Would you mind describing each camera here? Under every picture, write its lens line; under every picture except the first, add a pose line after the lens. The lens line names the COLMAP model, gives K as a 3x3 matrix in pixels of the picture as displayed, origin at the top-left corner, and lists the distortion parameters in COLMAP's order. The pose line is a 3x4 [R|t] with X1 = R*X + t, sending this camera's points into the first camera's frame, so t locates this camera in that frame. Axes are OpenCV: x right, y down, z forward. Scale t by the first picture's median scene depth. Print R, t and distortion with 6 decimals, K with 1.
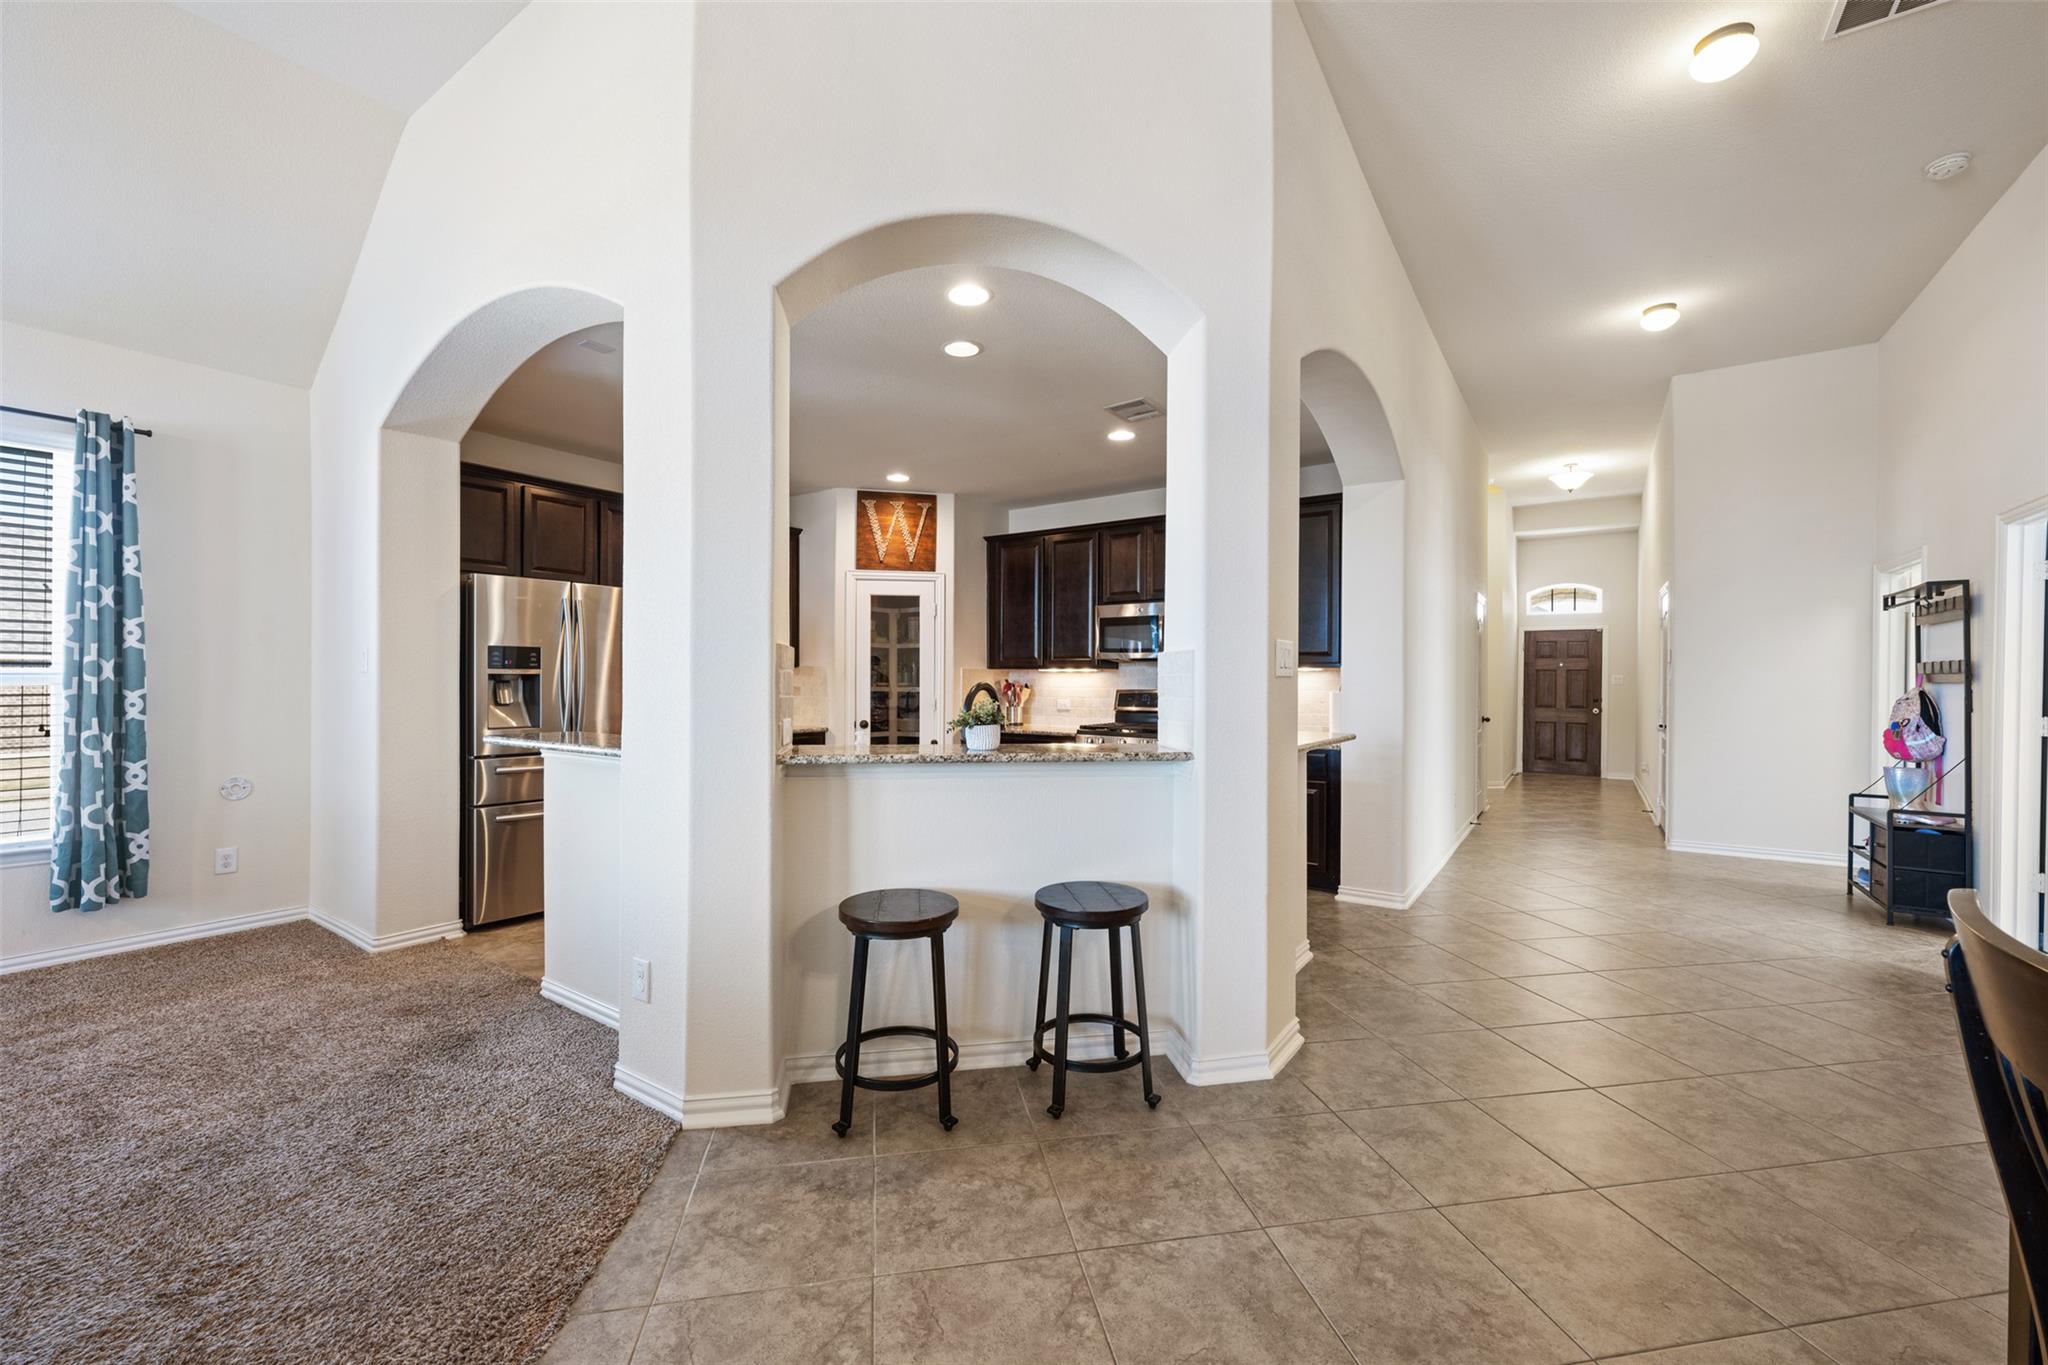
lens RADIAL K [[812.2, 0, 1021.4], [0, 812.2, 678.0], [0, 0, 1]] dist [-0.001080, 0.000173]
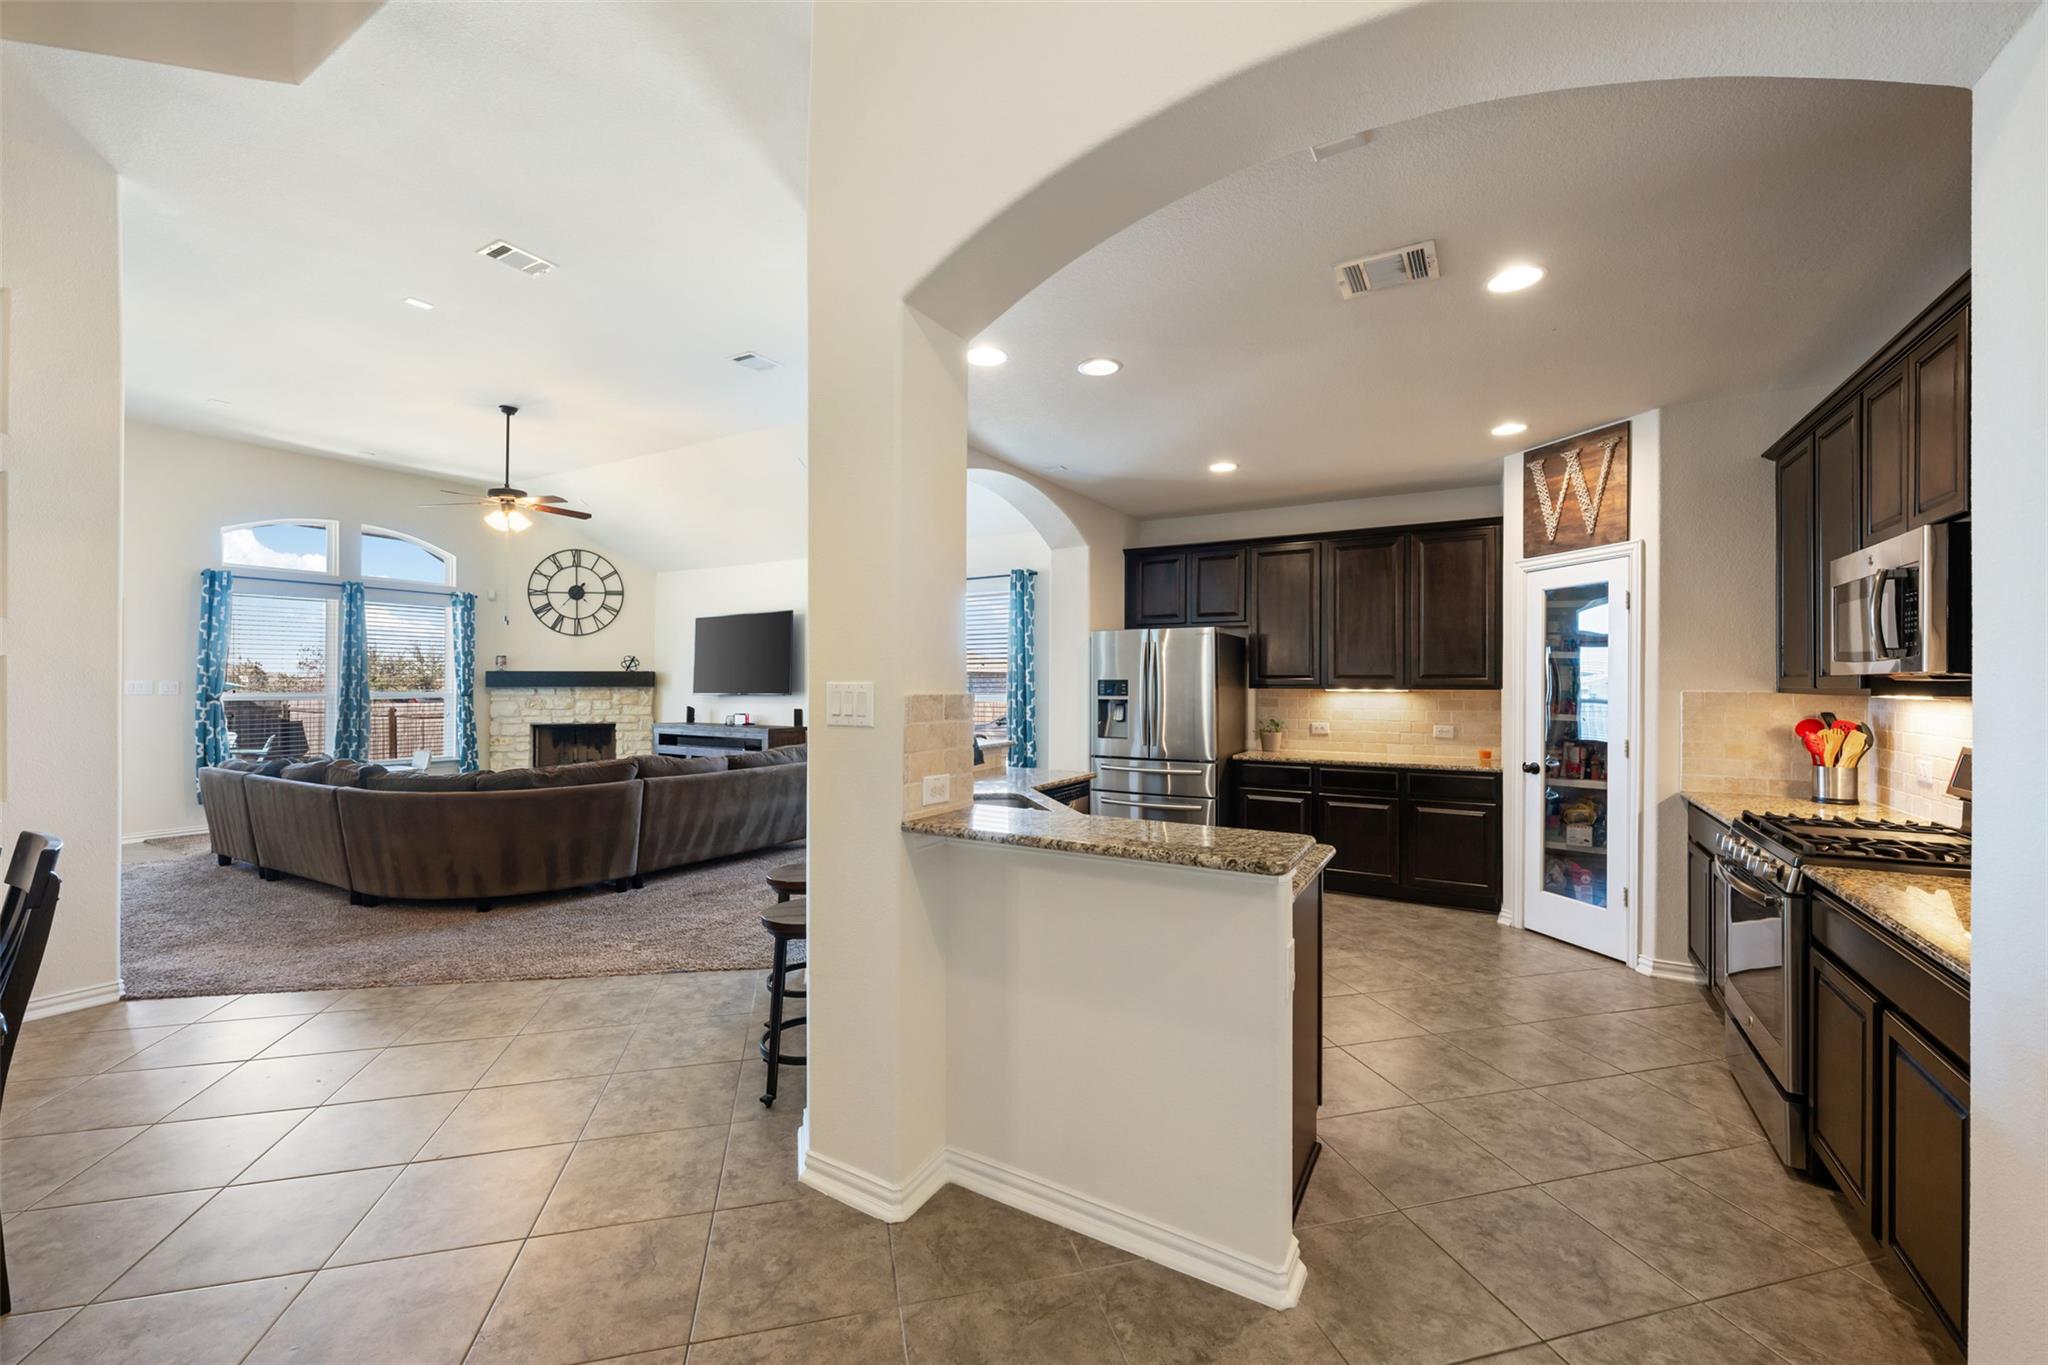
lens RADIAL K [[812.2, 0, 1025.4], [0, 812.2, 679.8], [0, 0, 1]] dist [-0.001080, 0.000173]
pose [[0.076759, -0.009831, -0.997001, 0.500572], [0.002921, 0.999949, -0.009635, -0.016890], [0.997045, -0.002173, 0.076784, 0.486191]]
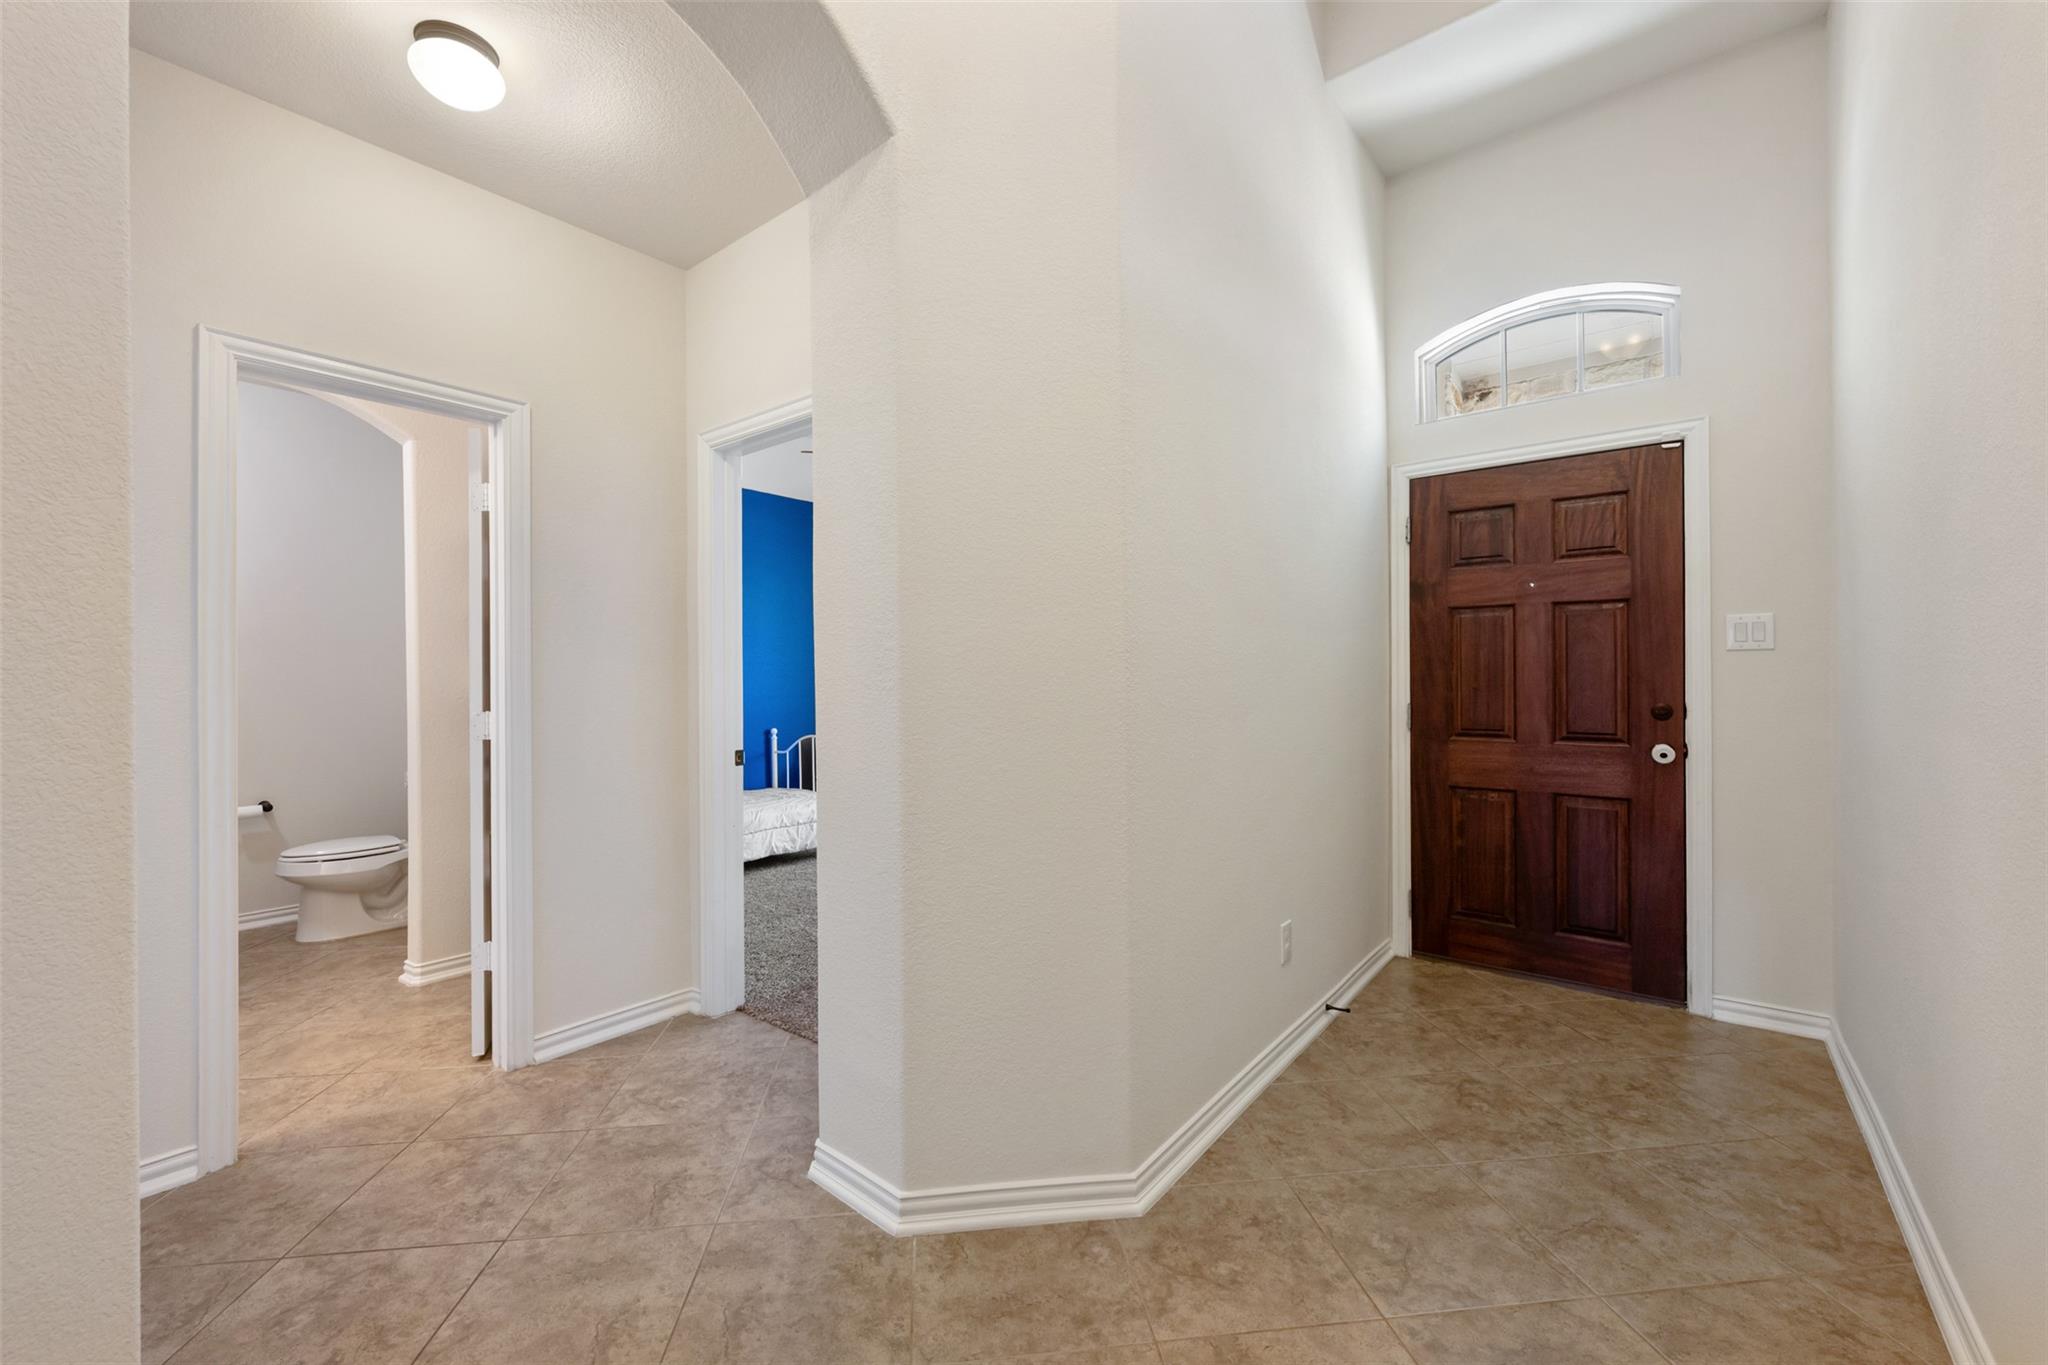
lens RADIAL K [[812.2, 0, 1008.3], [0, 812.2, 674.3], [0, 0, 1]] dist [-0.001080, 0.000173]
pose [[0.995176, -0.015845, -0.096813, 0.965921], [0.015998, 0.999872, 0.000803, 0.021744], [0.096788, -0.002348, 0.995302, 1.328551]]
